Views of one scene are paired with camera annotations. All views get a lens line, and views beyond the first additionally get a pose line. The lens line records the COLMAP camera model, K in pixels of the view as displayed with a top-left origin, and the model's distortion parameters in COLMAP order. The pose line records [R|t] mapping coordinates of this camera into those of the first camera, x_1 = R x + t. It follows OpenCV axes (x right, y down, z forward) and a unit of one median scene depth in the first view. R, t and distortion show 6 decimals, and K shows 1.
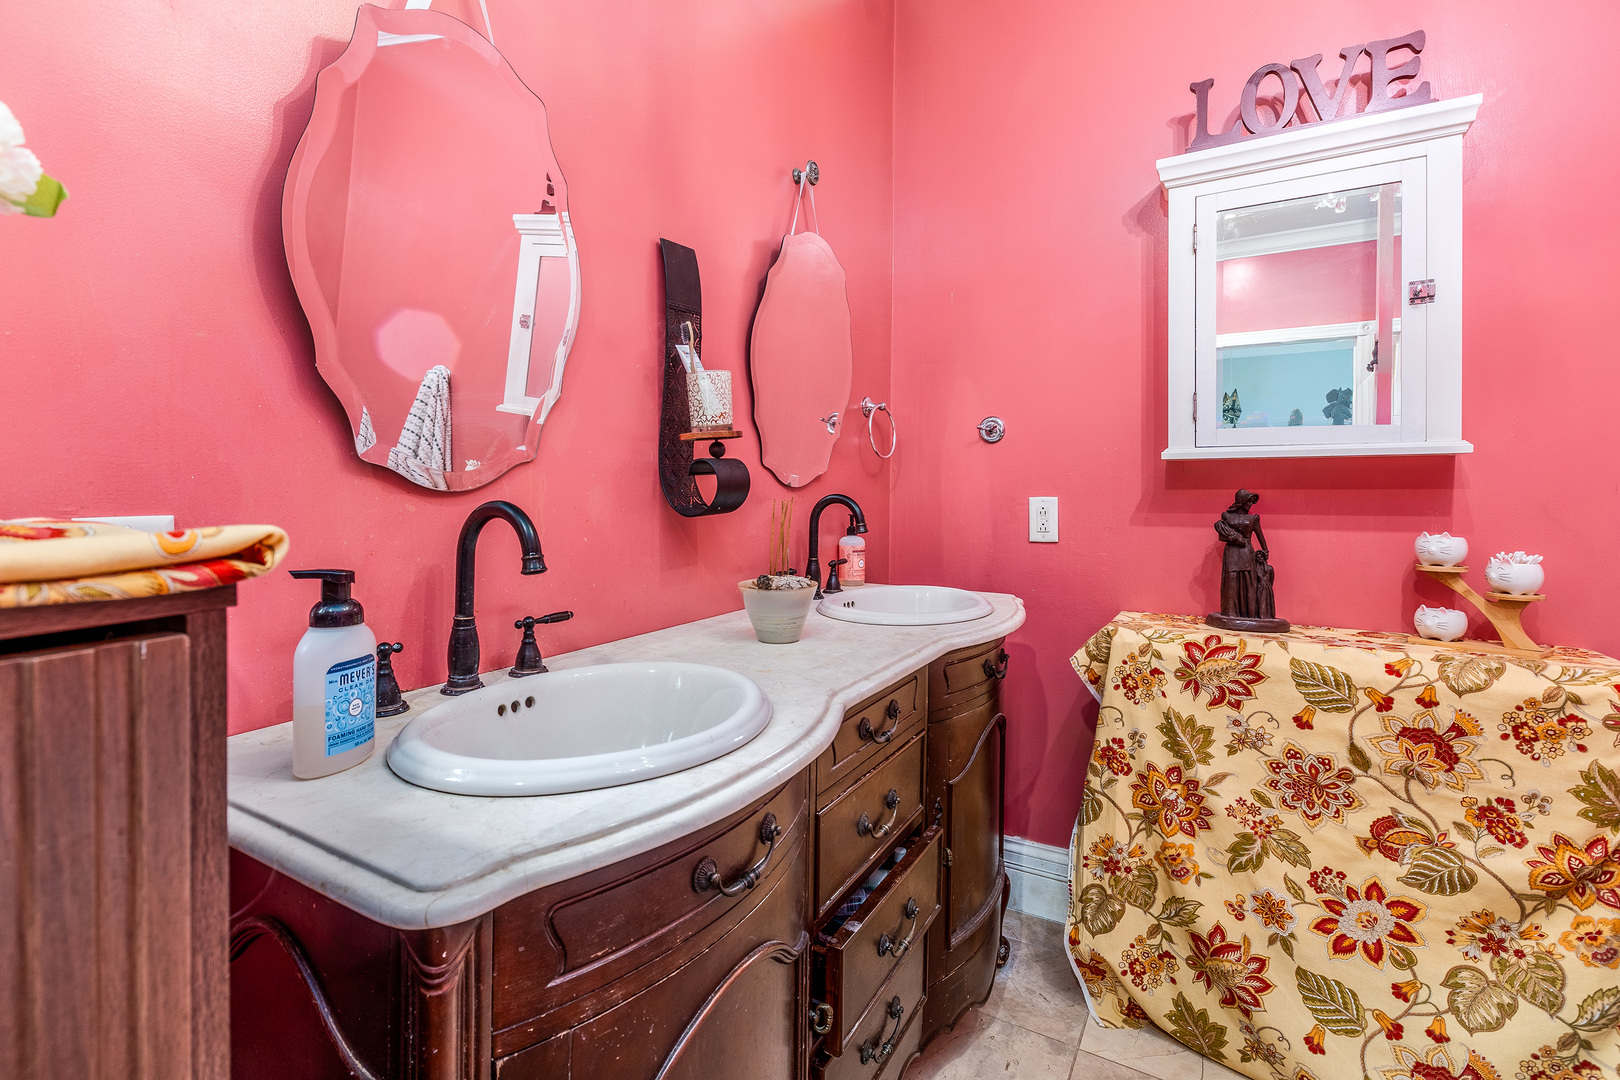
lens RADIAL K [[720.5, 0, 810.0], [0, 720.5, 540.0], [0, 0, 1]] dist [-0.000076, -0.000263]
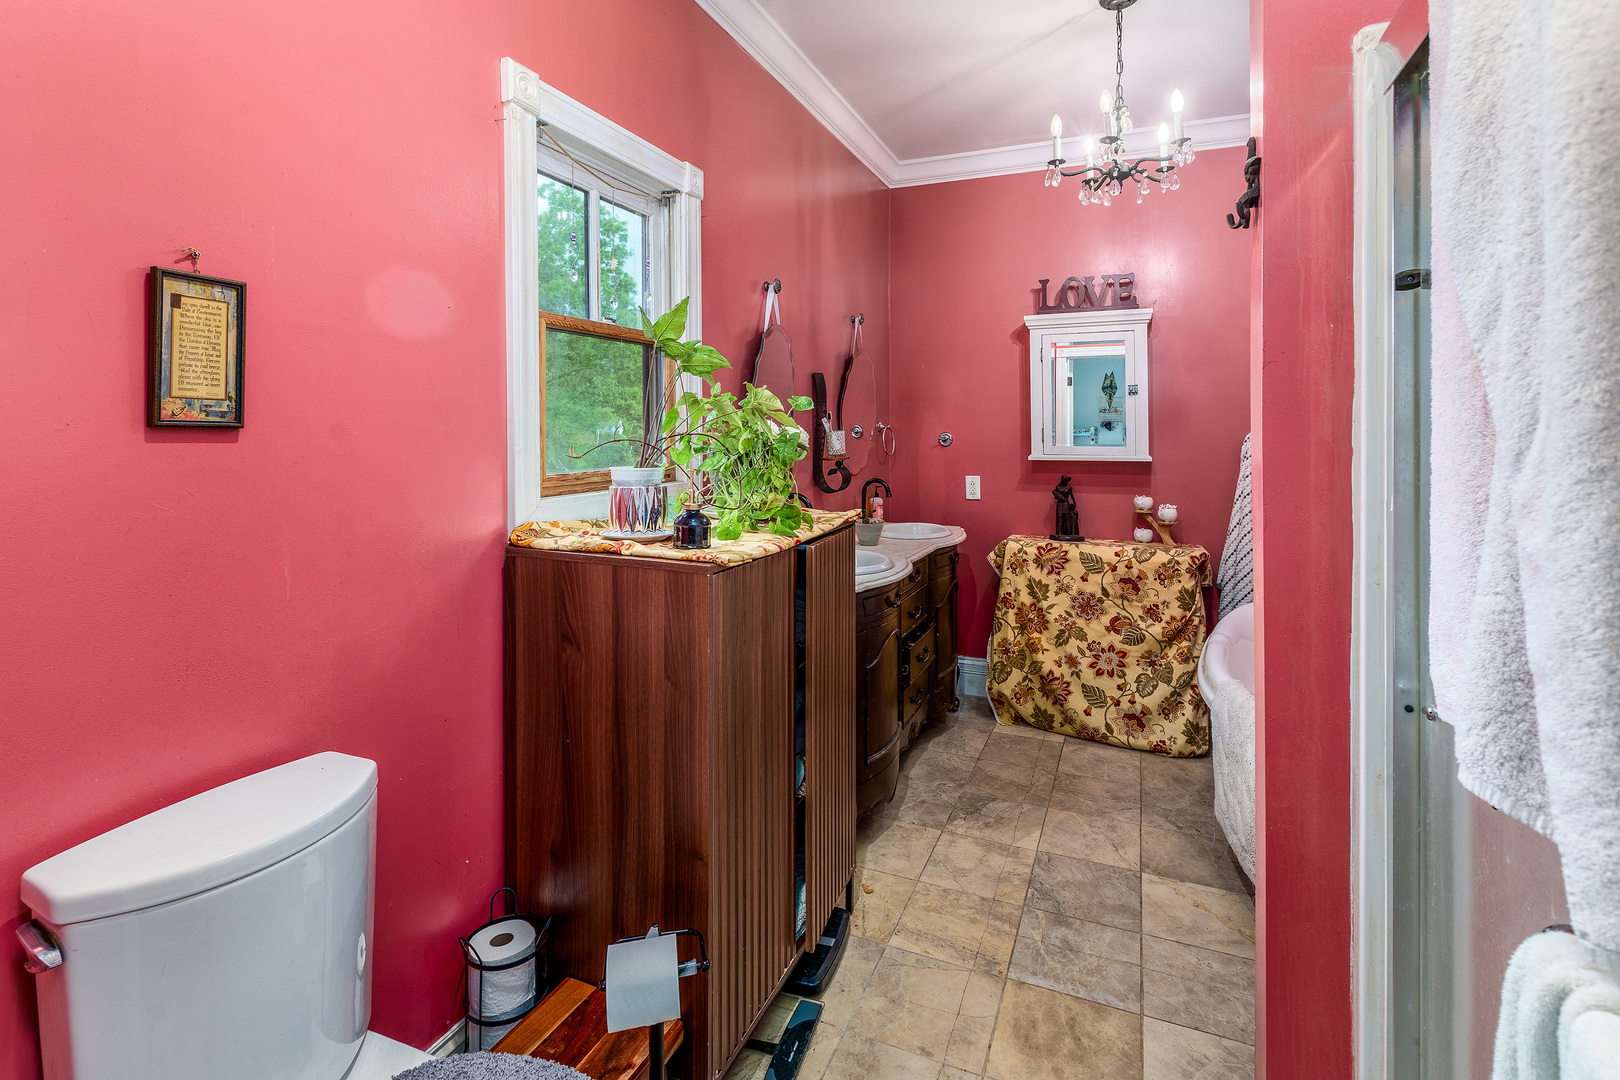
lens RADIAL K [[764.2, 0, 815.4], [0, 764.2, 462.5], [0, 0, 1]] dist [-0.012038, 0.000247]
pose [[0.992686, -0.002175, 0.120708, -0.452568], [0.005865, 0.999526, -0.030218, -0.049262], [-0.120586, 0.030705, 0.992228, -1.298880]]
